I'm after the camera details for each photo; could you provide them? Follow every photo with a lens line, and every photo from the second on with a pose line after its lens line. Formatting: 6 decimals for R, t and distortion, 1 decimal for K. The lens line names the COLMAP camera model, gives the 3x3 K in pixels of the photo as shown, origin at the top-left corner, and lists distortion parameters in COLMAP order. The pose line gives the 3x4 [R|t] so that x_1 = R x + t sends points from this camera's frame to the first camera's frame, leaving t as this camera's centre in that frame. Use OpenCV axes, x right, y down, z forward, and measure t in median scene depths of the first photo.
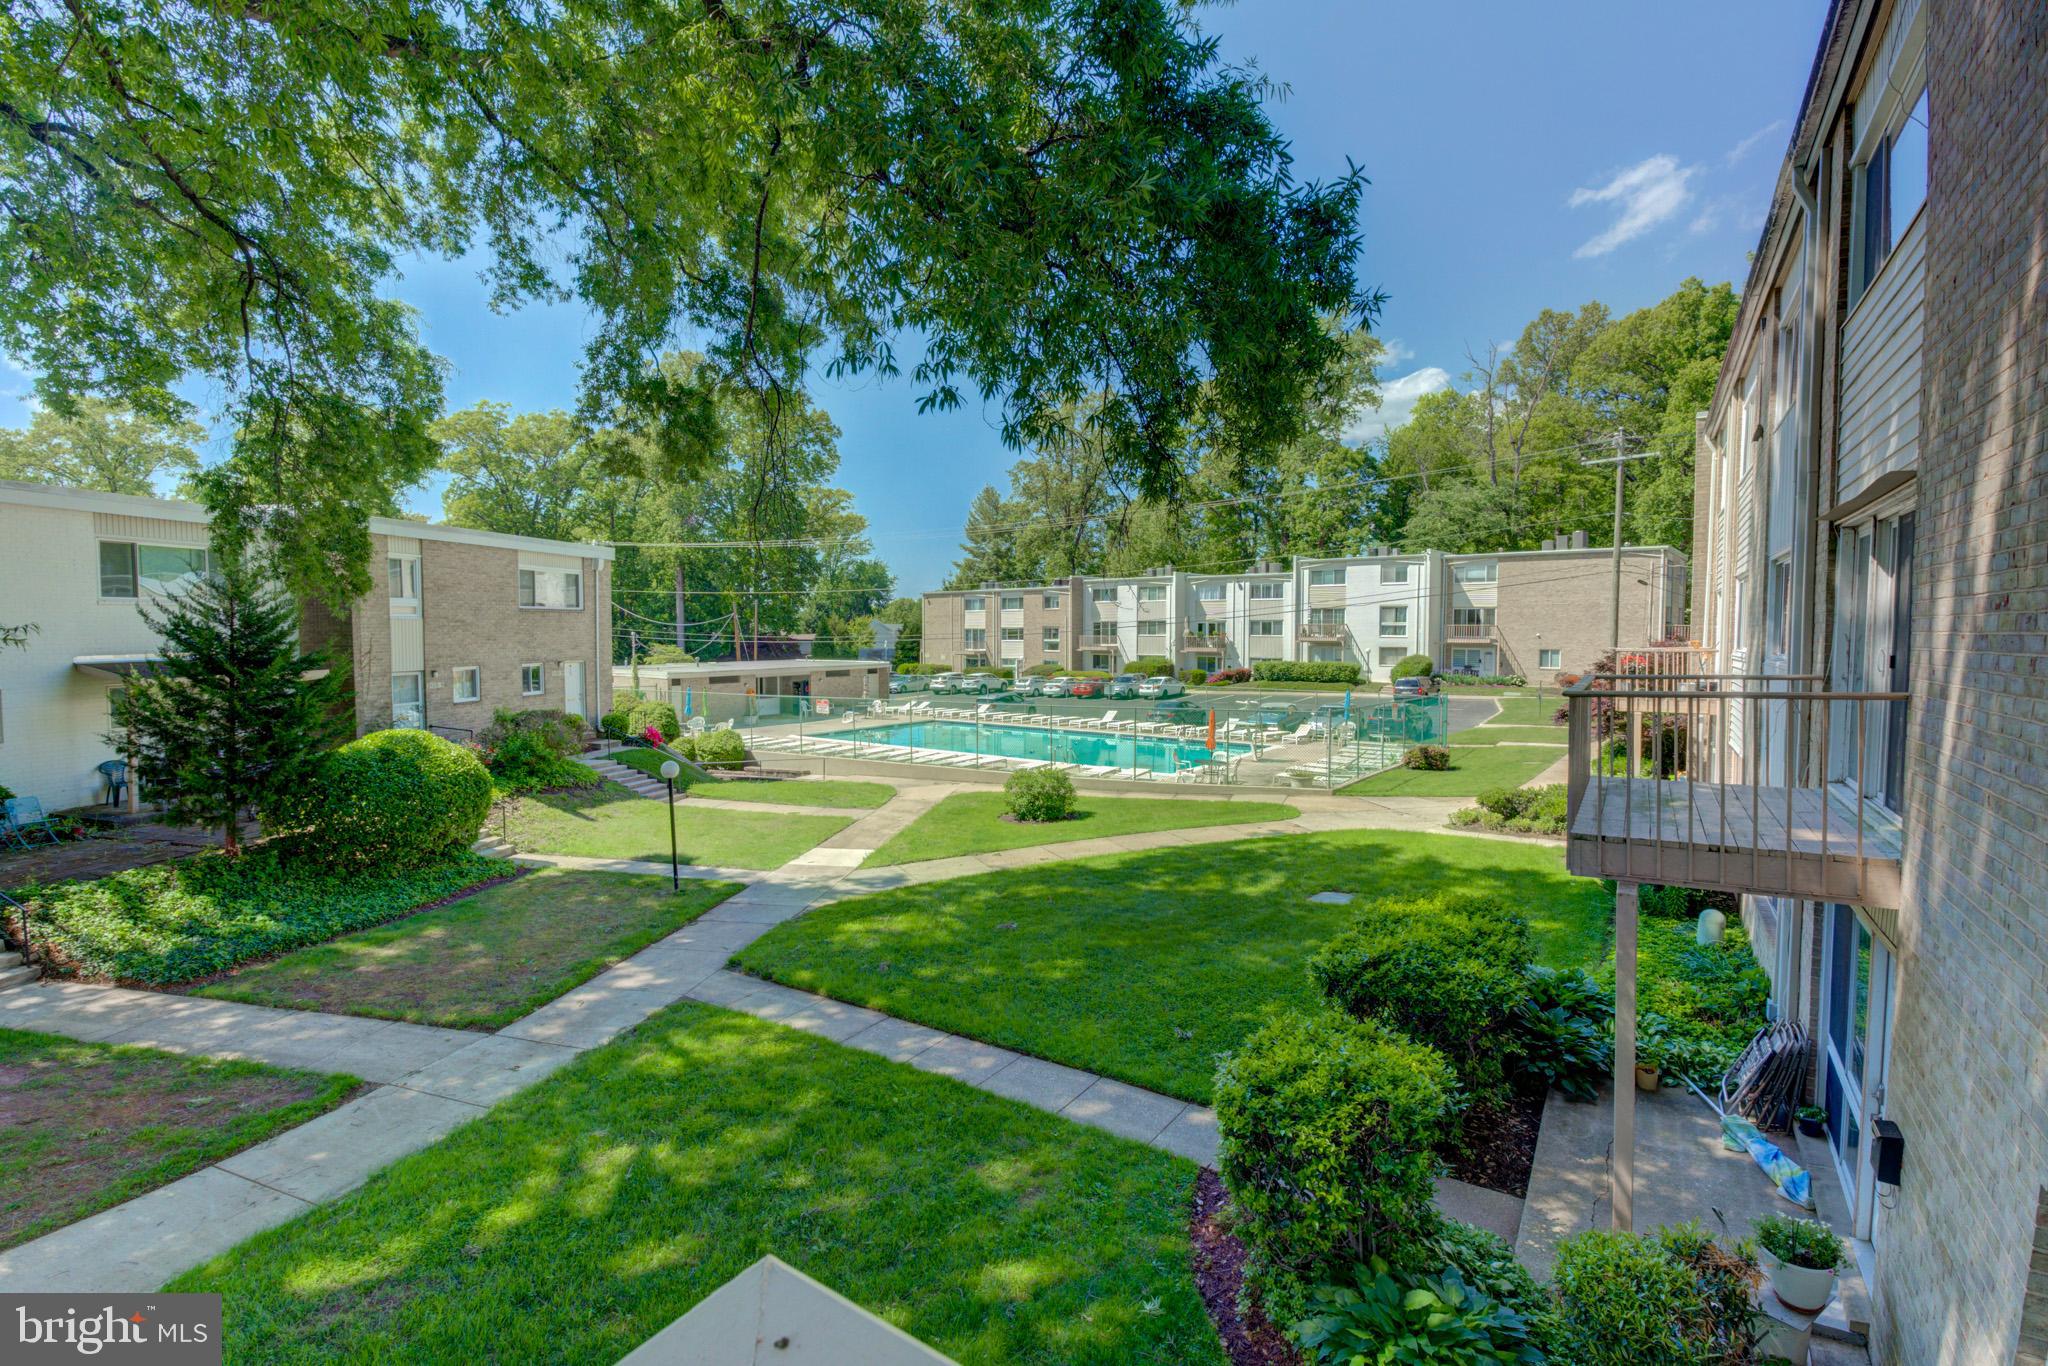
lens RADIAL K [[916.7, 0, 1035.9], [0, 916.7, 730.0], [0, 0, 1]] dist [-0.008774, -0.001839]
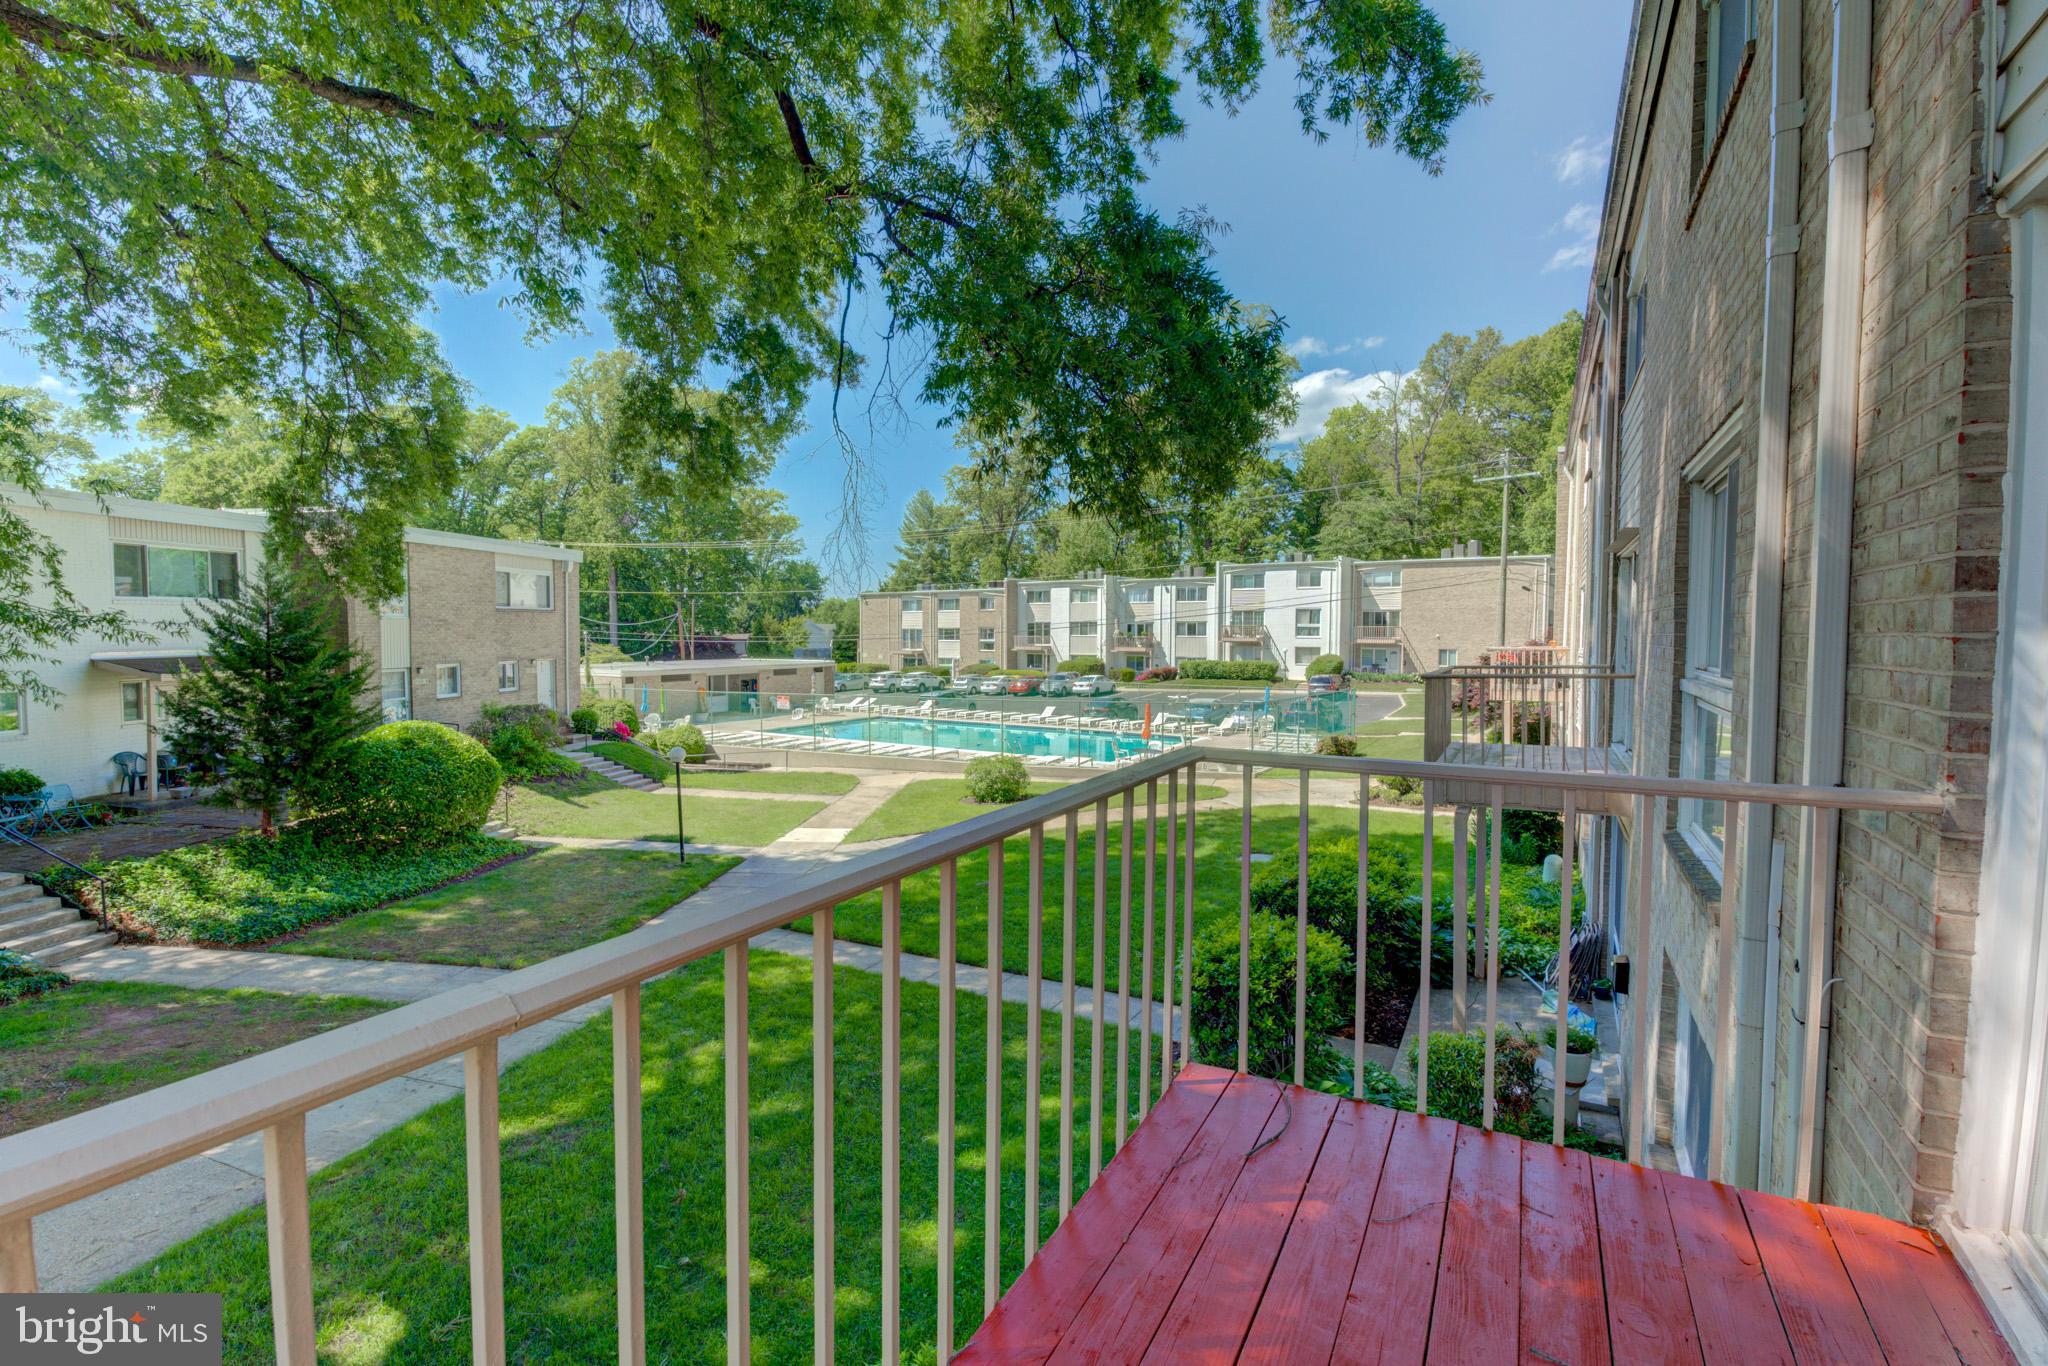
lens RADIAL K [[916.7, 0, 1037.0], [0, 916.7, 746.1], [0, 0, 1]] dist [-0.008774, -0.001839]
pose [[0.996452, -0.007751, 0.083804, -0.063286], [0.006339, 0.999834, 0.017100, 0.018775], [-0.083923, -0.016508, 0.996335, -0.168619]]
